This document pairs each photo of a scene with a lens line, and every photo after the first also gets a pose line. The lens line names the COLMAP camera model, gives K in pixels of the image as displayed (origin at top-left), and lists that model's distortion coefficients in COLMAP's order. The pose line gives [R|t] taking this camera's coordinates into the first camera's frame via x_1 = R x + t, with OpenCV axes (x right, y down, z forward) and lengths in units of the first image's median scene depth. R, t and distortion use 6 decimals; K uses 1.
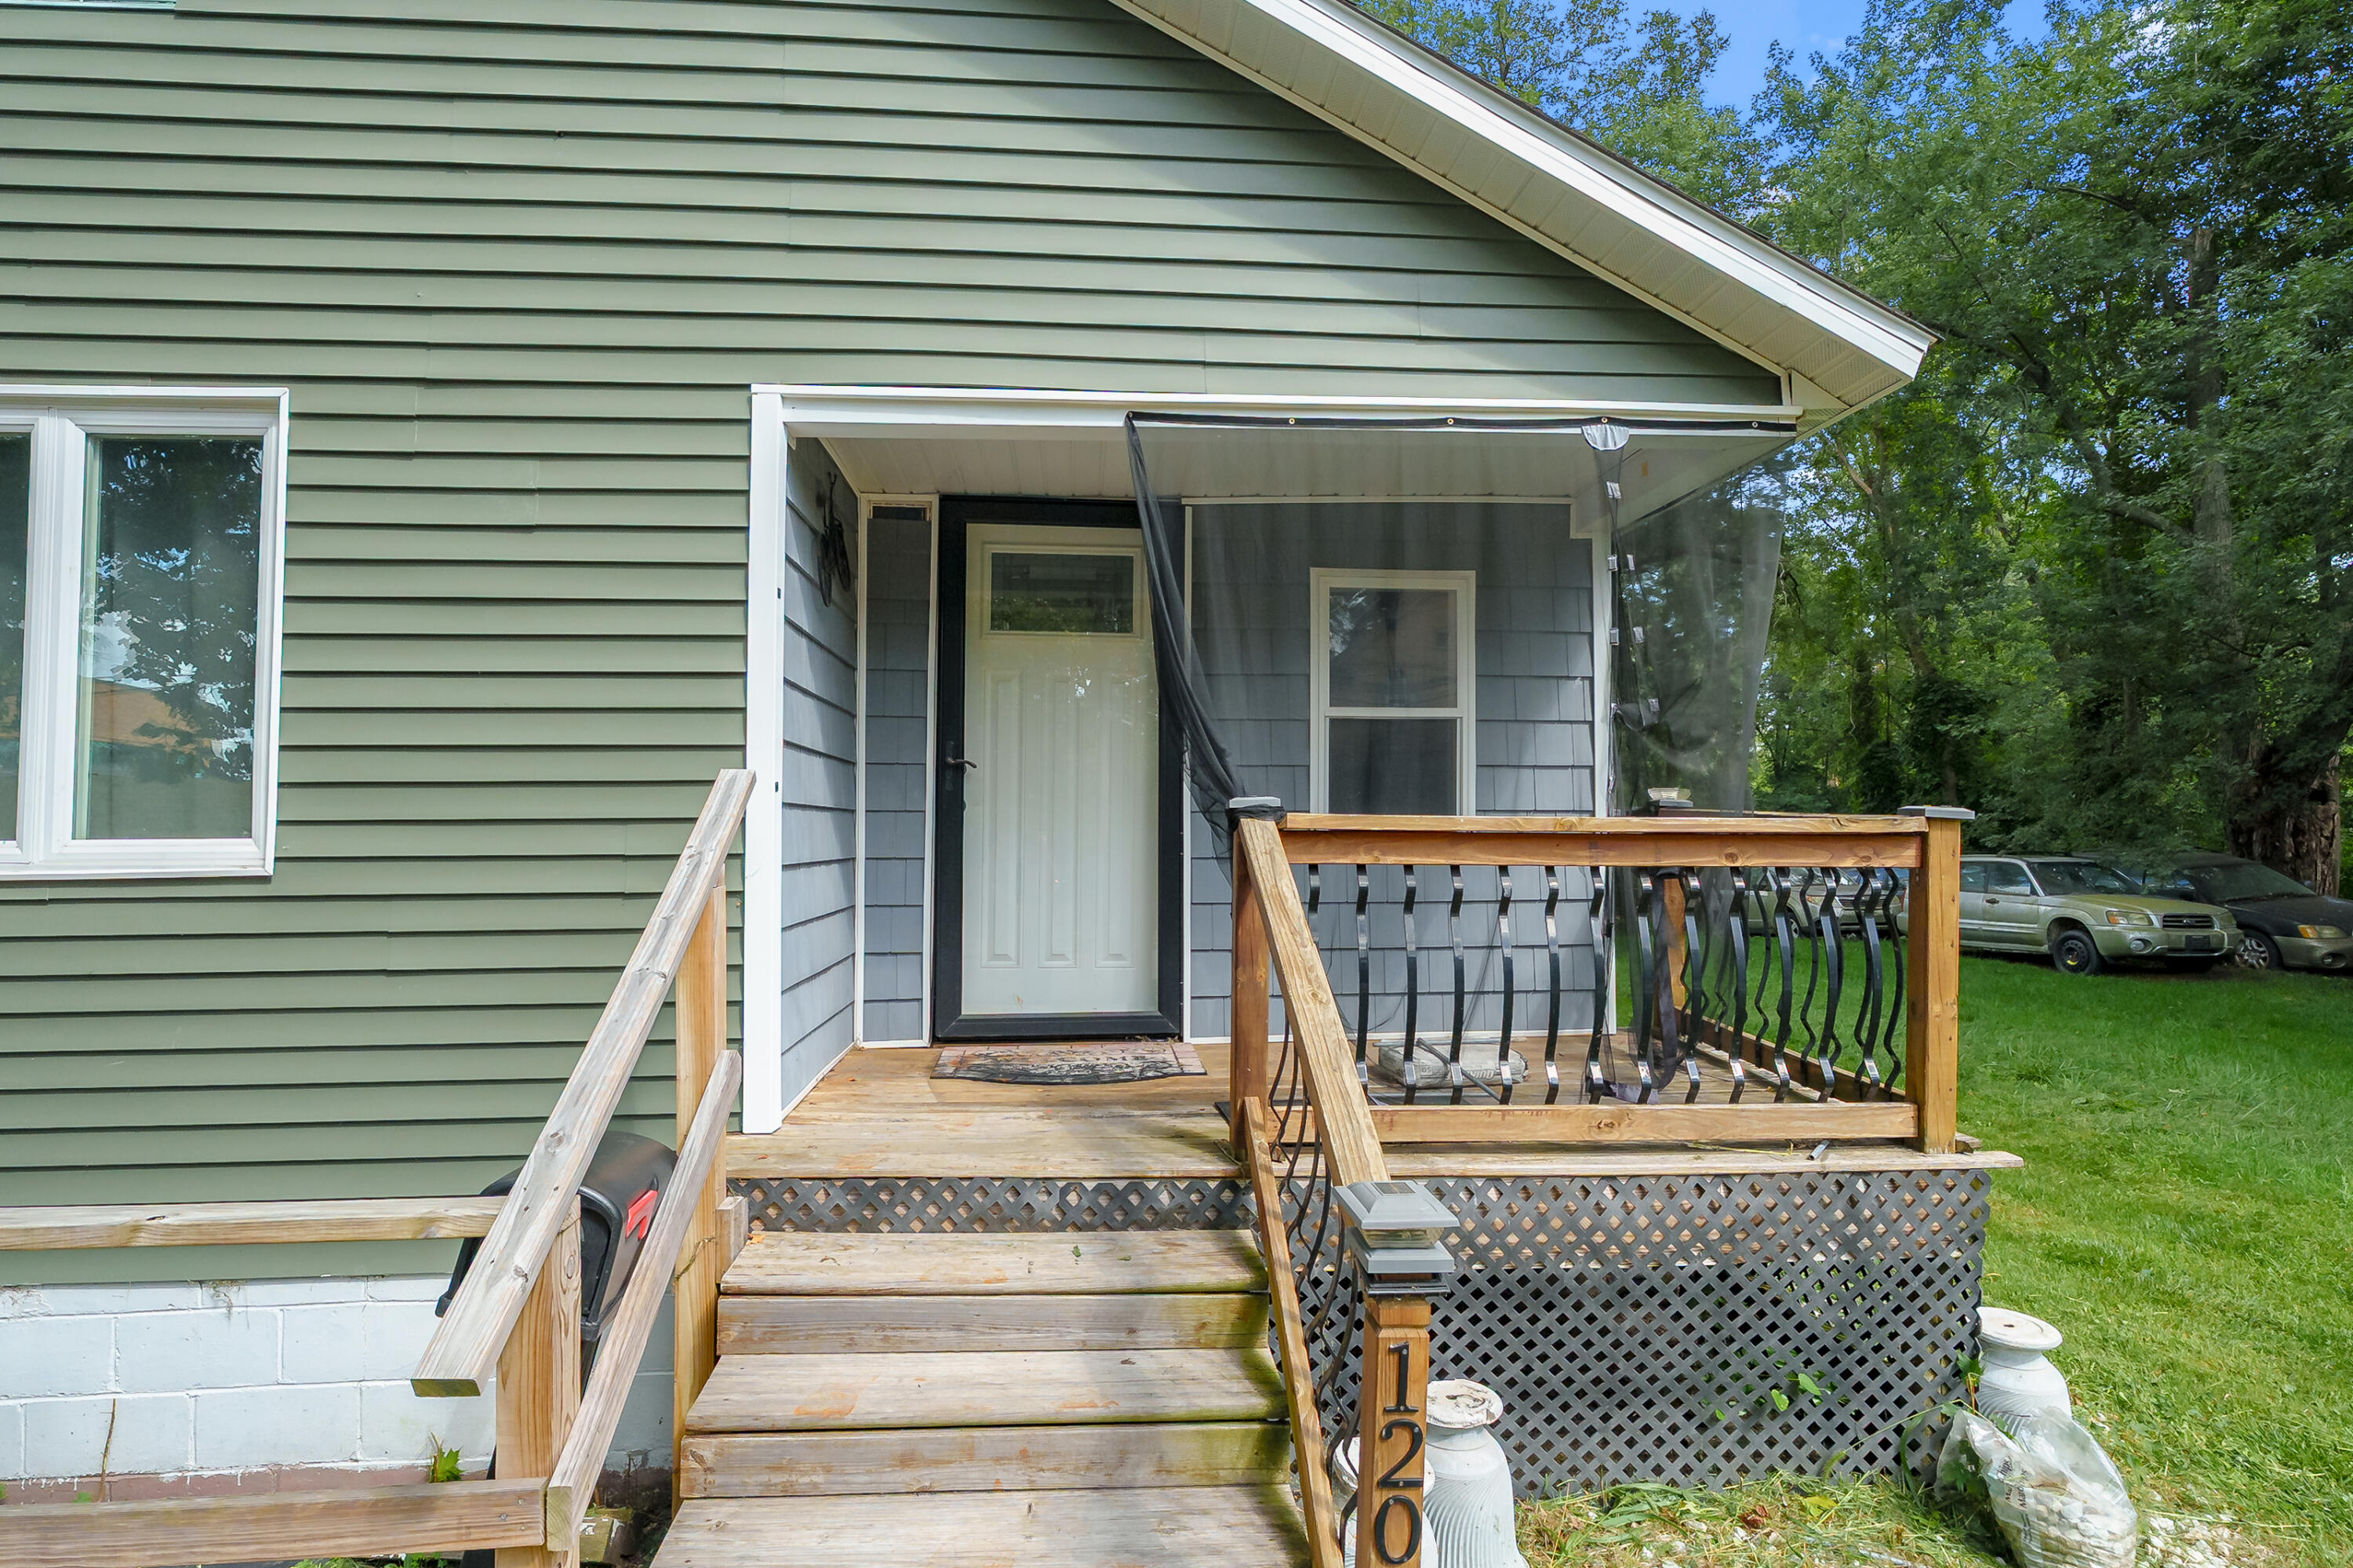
lens RADIAL K [[1143.7, 0, 1171.2], [0, 1143.7, 801.5], [0, 0, 1]] dist [-0.002879, -0.000234]
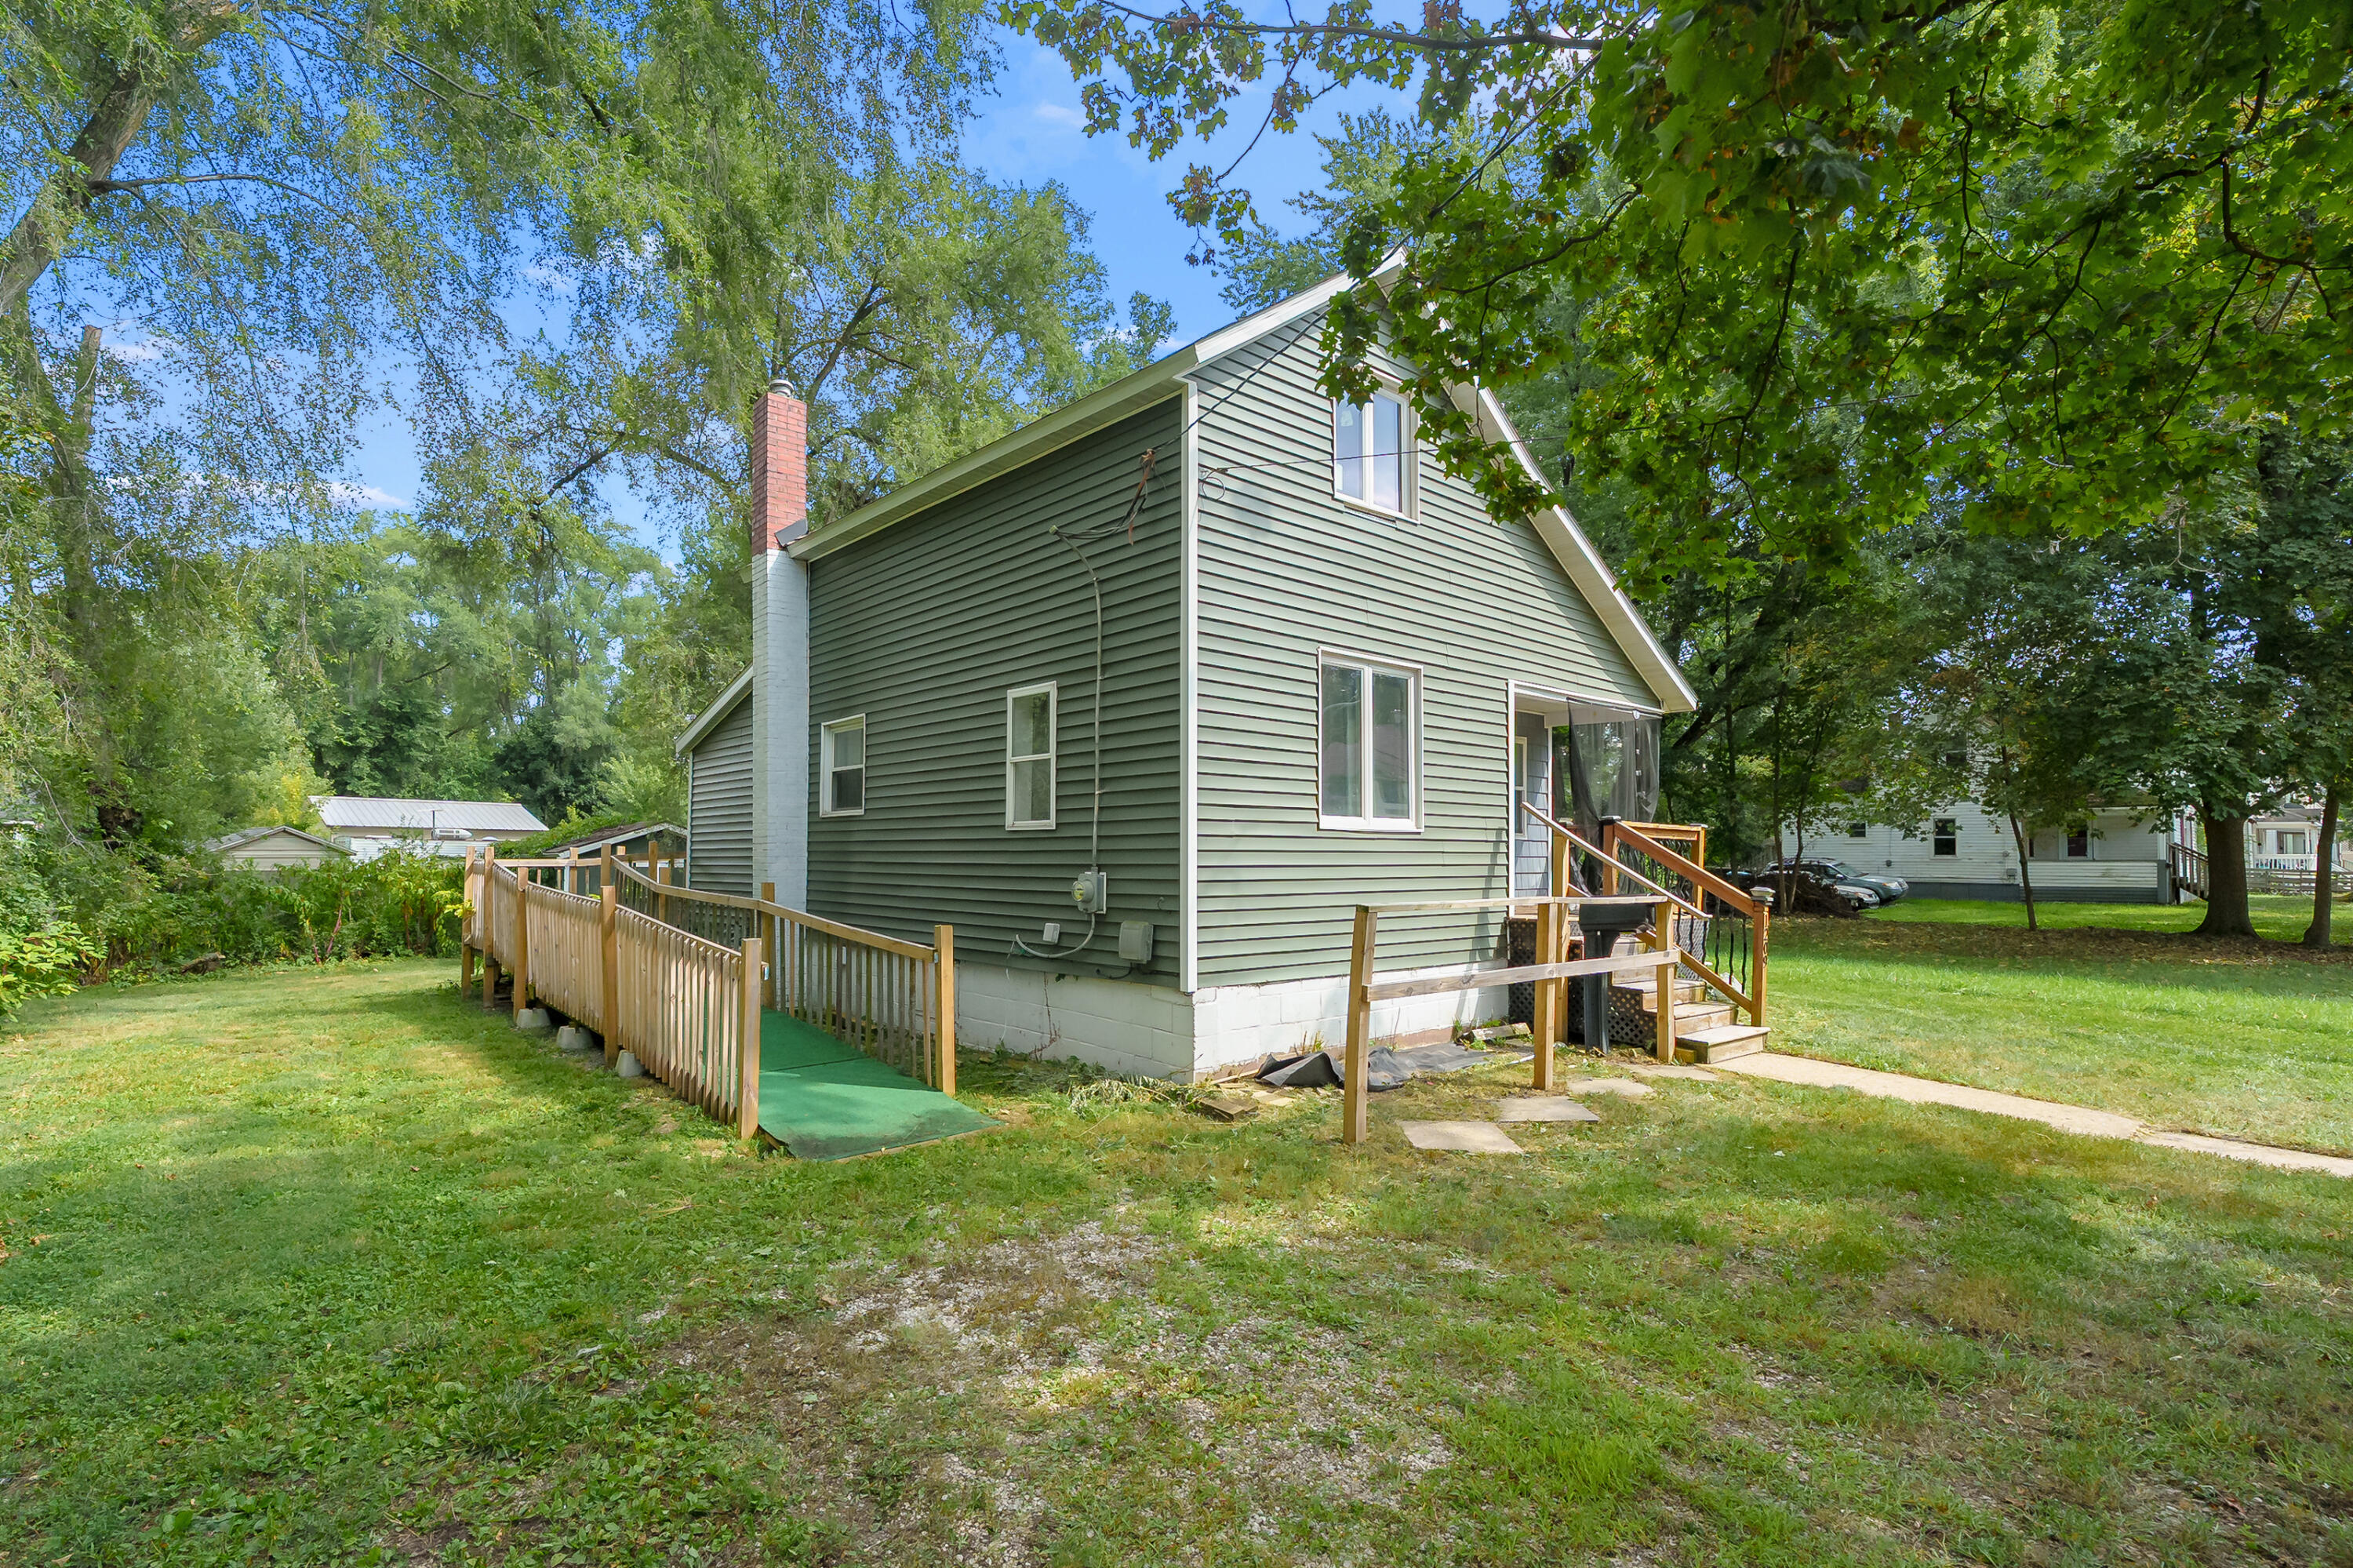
lens RADIAL K [[1113.6, 0, 1175.6], [0, 1113.6, 856.3], [0, 0, 1]] dist [-0.000311, 0.000034]
pose [[0.788884, 0.007568, 0.614495, -2.984151], [-0.023941, 0.999544, 0.018426, 0.087094], [-0.614075, -0.029248, 0.788705, -0.864841]]
